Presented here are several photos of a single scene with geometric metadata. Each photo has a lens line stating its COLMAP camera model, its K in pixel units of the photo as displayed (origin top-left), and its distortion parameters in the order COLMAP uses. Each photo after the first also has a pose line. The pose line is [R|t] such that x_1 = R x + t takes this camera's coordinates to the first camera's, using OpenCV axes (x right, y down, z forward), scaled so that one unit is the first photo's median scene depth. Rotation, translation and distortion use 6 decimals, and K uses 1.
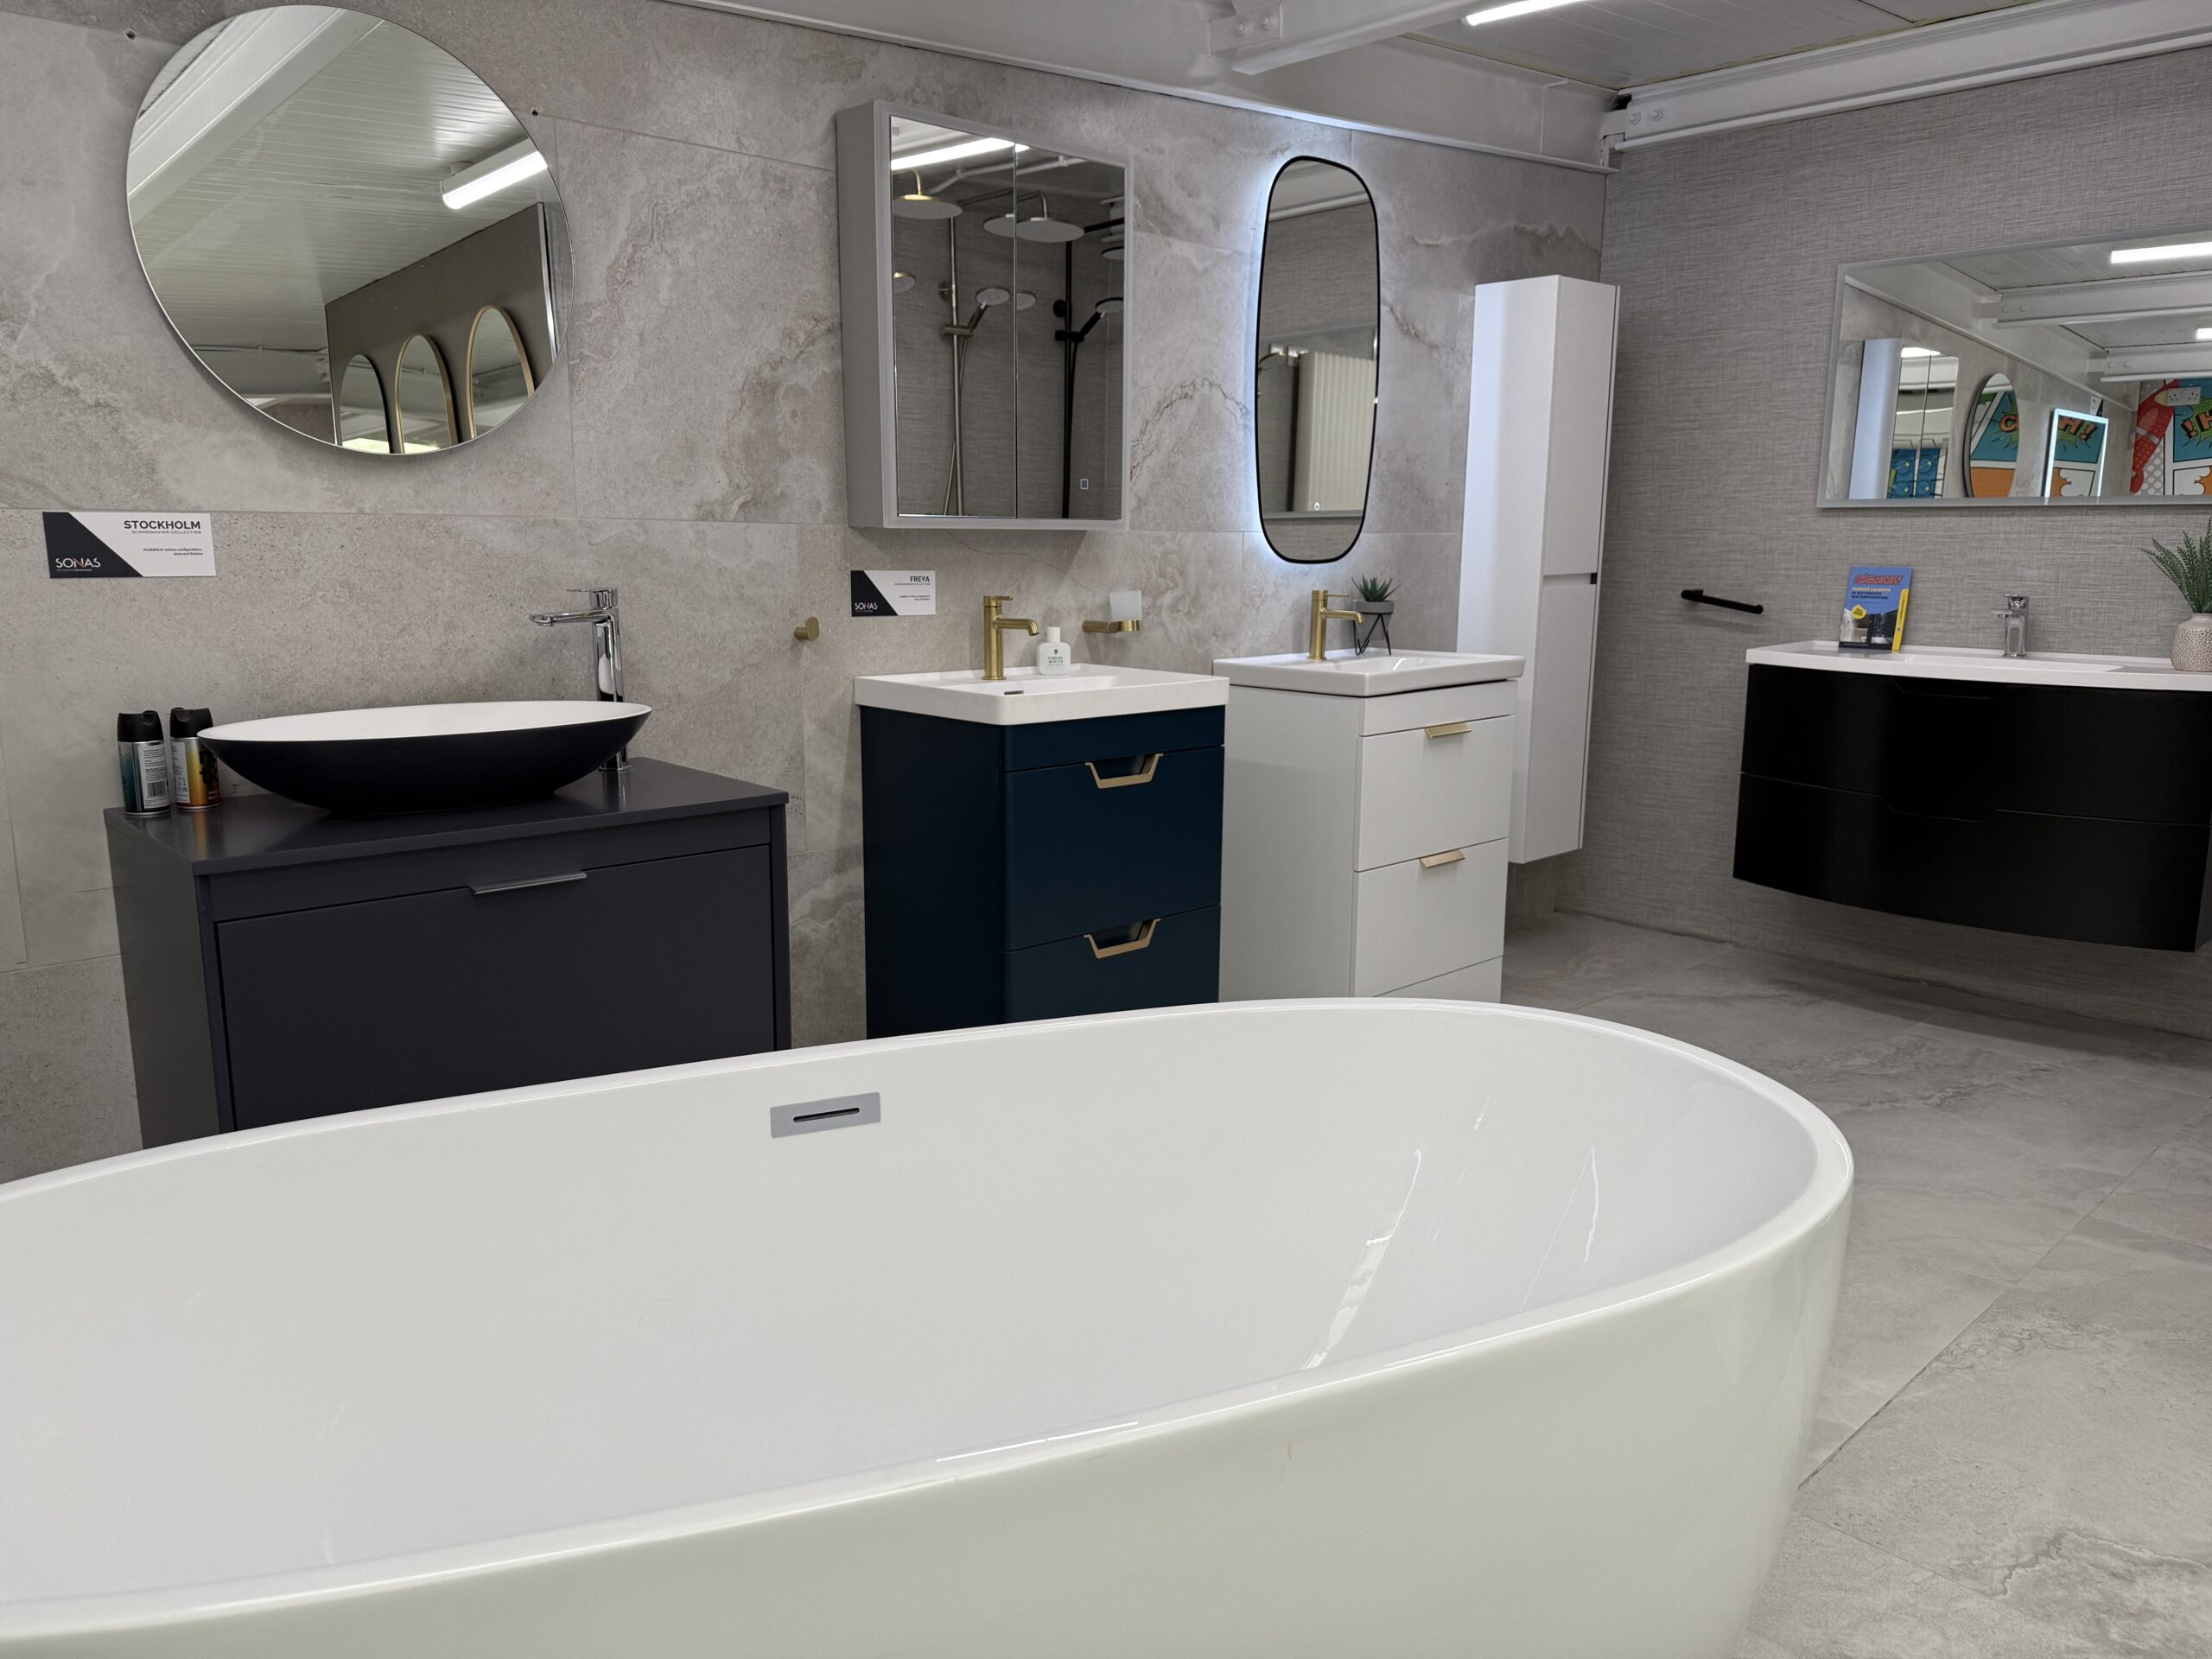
lens RADIAL K [[1549.1, 0, 1106.0], [0, 1549.1, 829.5], [0, 0, 1]] dist [0.052227, -0.064991]
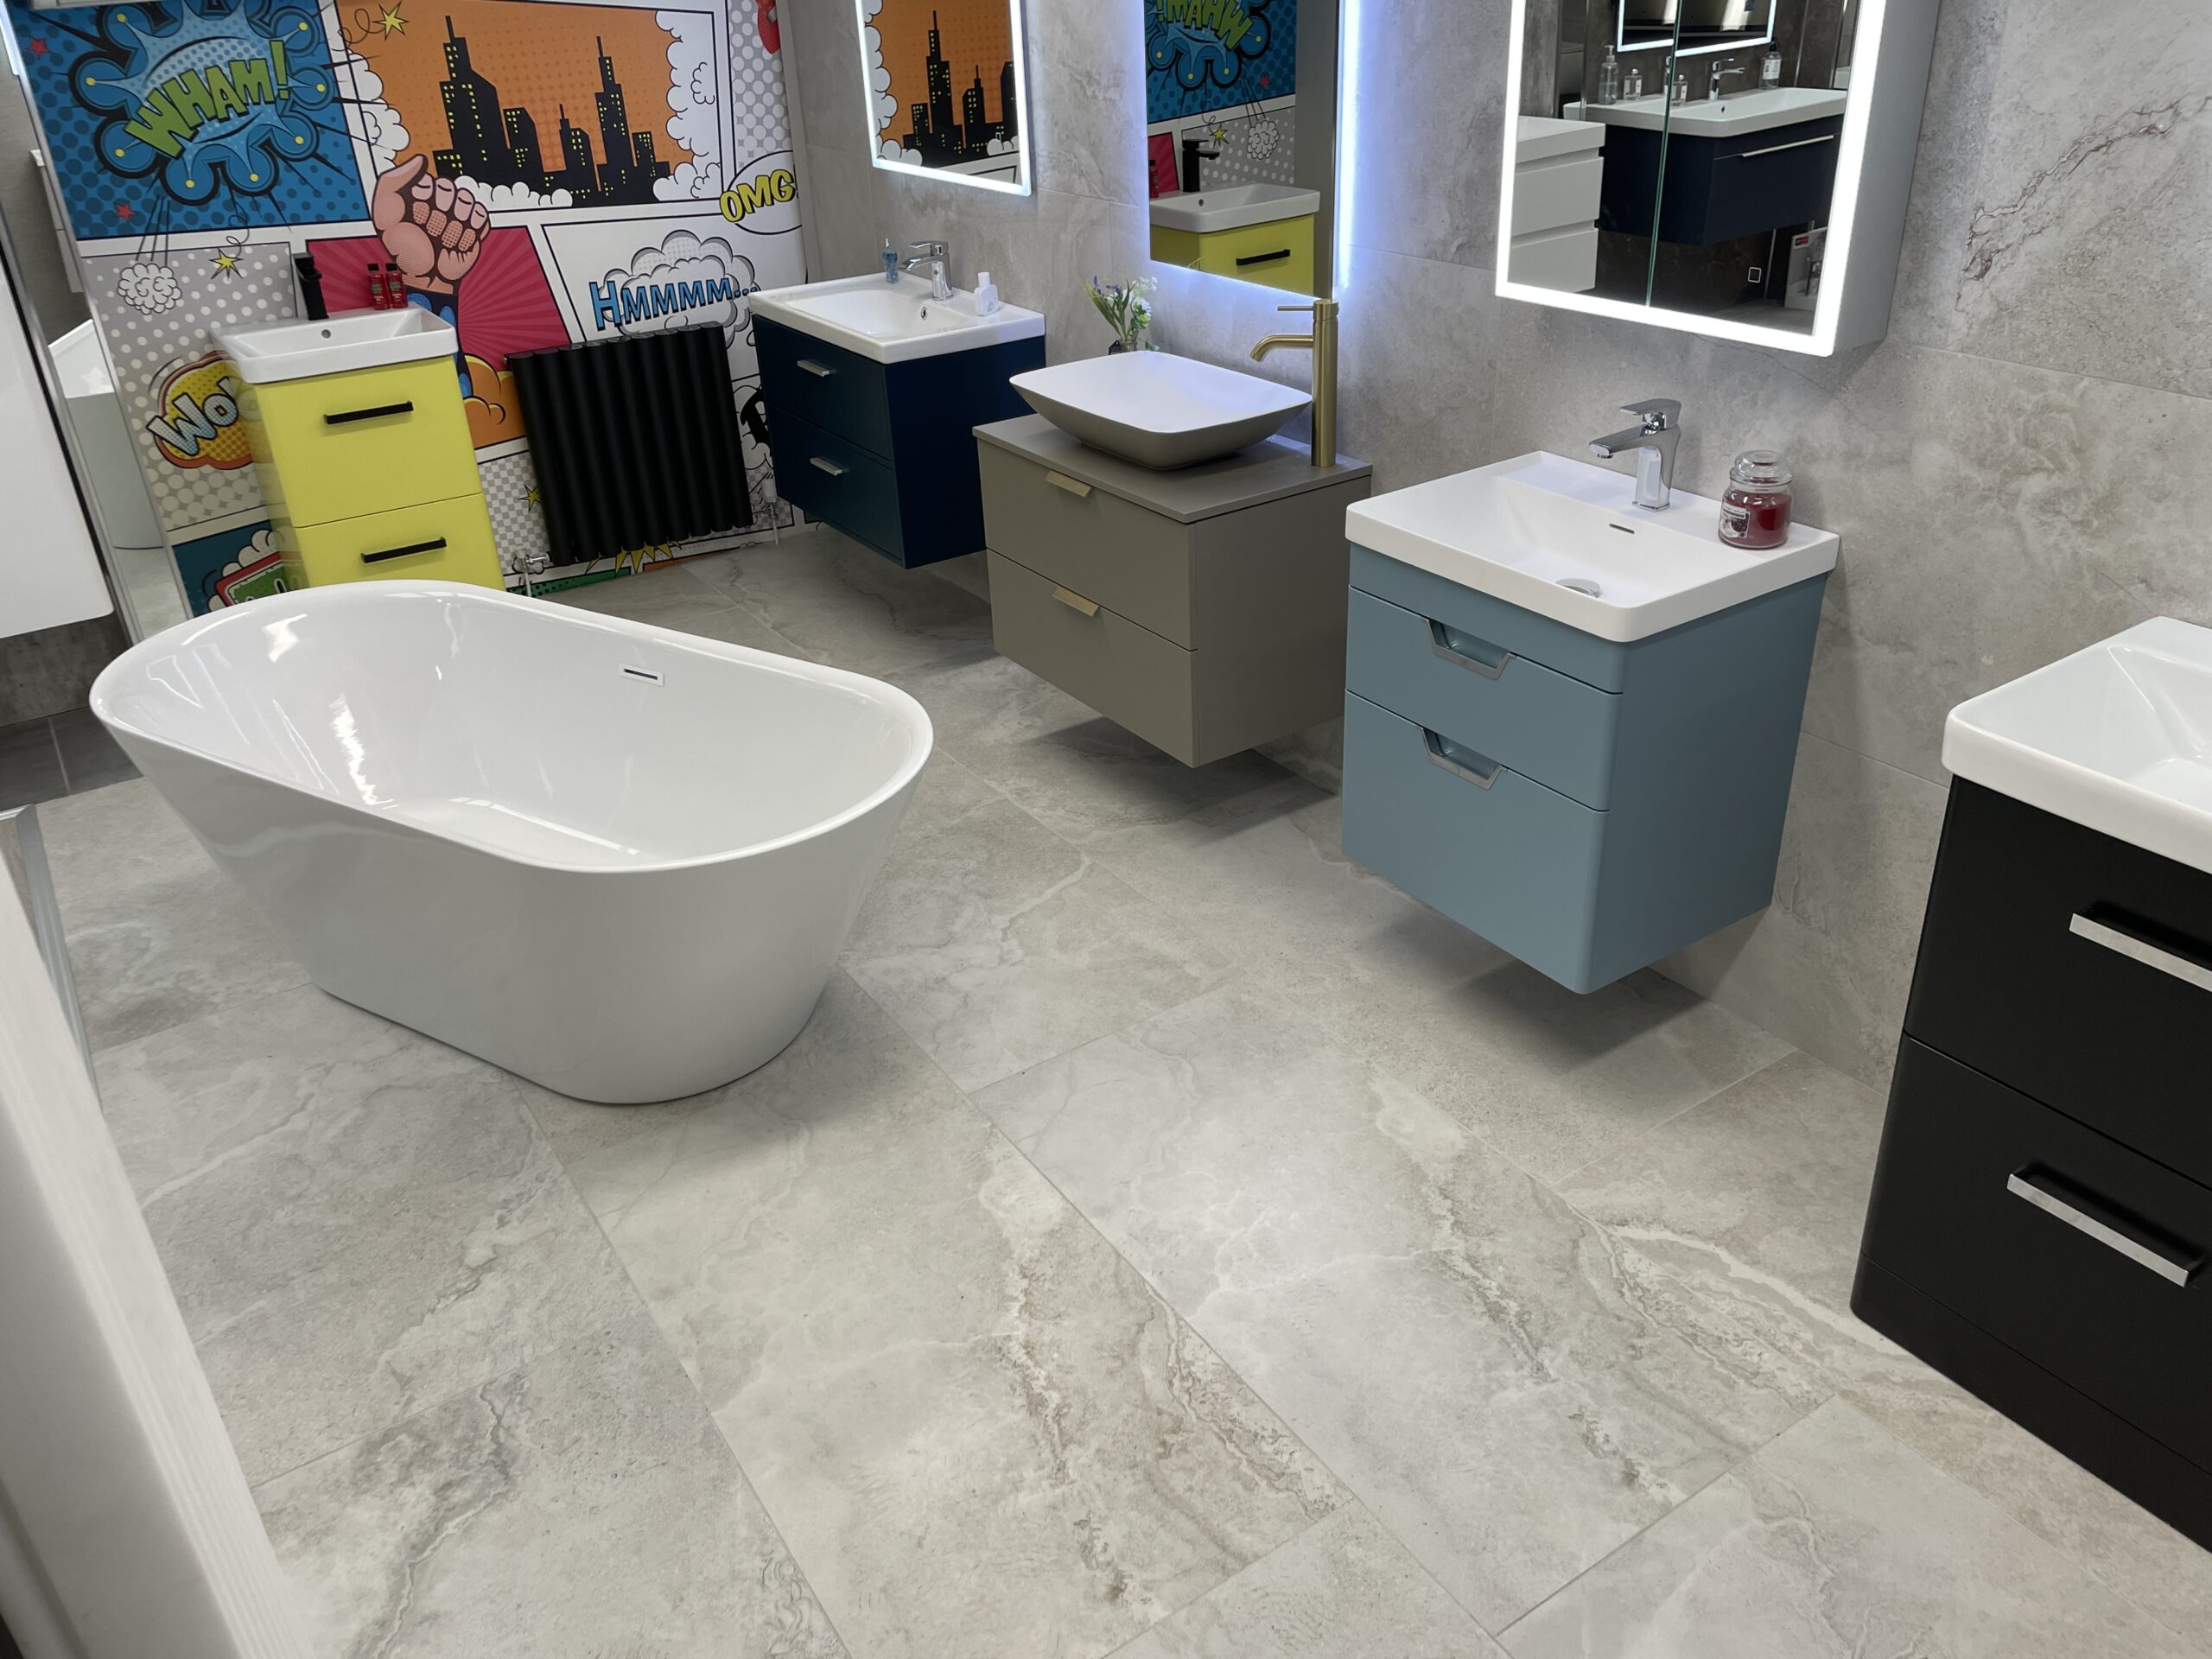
lens RADIAL K [[1692.1, 0, 1106.0], [0, 1692.1, 829.5], [0, 0, 1]] dist [-0.041248, -0.030331]
pose [[-0.188954, 0.455012, -0.870207, 0.904280], [-0.137638, 0.865151, 0.482255, -0.371539], [0.972292, 0.210897, -0.100846, 0.967546]]
